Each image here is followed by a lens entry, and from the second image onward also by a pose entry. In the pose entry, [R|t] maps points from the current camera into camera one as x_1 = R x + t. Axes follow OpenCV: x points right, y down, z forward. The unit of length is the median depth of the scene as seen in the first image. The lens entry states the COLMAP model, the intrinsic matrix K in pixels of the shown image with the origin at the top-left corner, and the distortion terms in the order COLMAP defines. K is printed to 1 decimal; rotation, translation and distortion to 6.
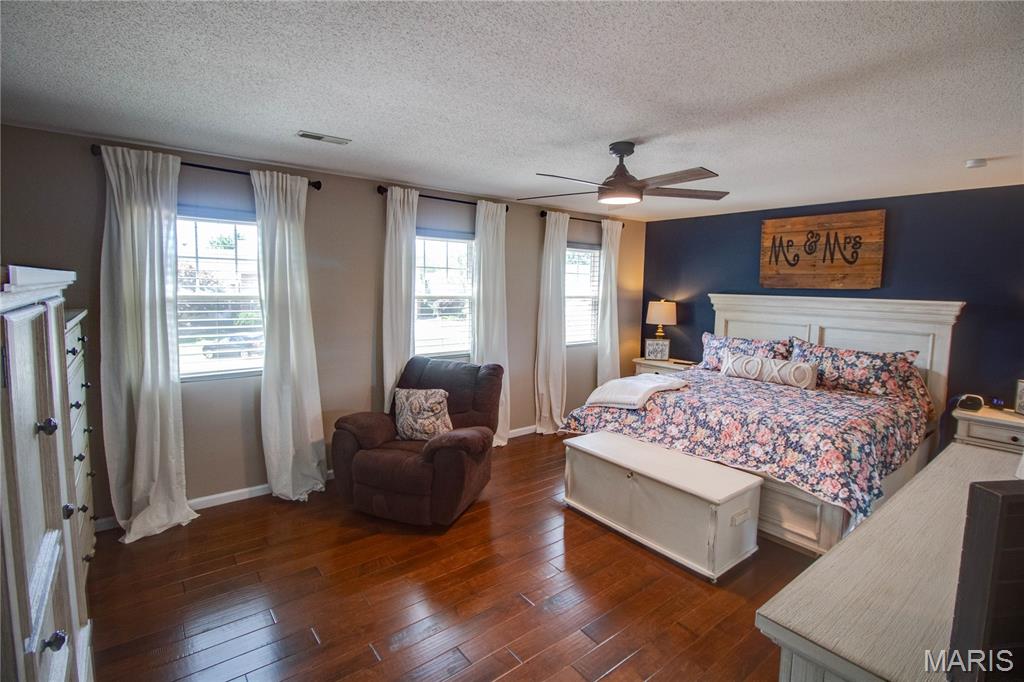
lens RADIAL K [[494.7, 0, 497.1], [0, 494.7, 343.1], [0, 0, 1]] dist [0.002248, -0.000216]
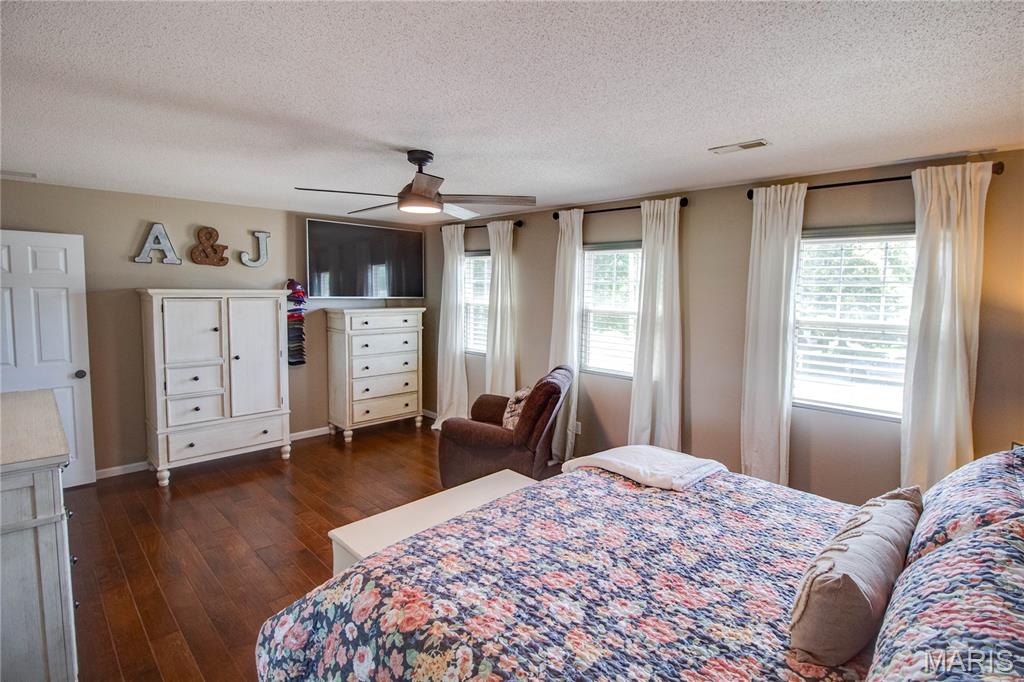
lens RADIAL K [[487.9, 0, 509.7], [0, 487.9, 325.4], [0, 0, 1]] dist [-0.010376, -0.001543]
pose [[0.152229, 0.050219, -0.987069, 0.759743], [-0.131414, 0.990869, 0.030146, -0.064979], [0.979570, 0.125125, 0.157439, 0.636719]]
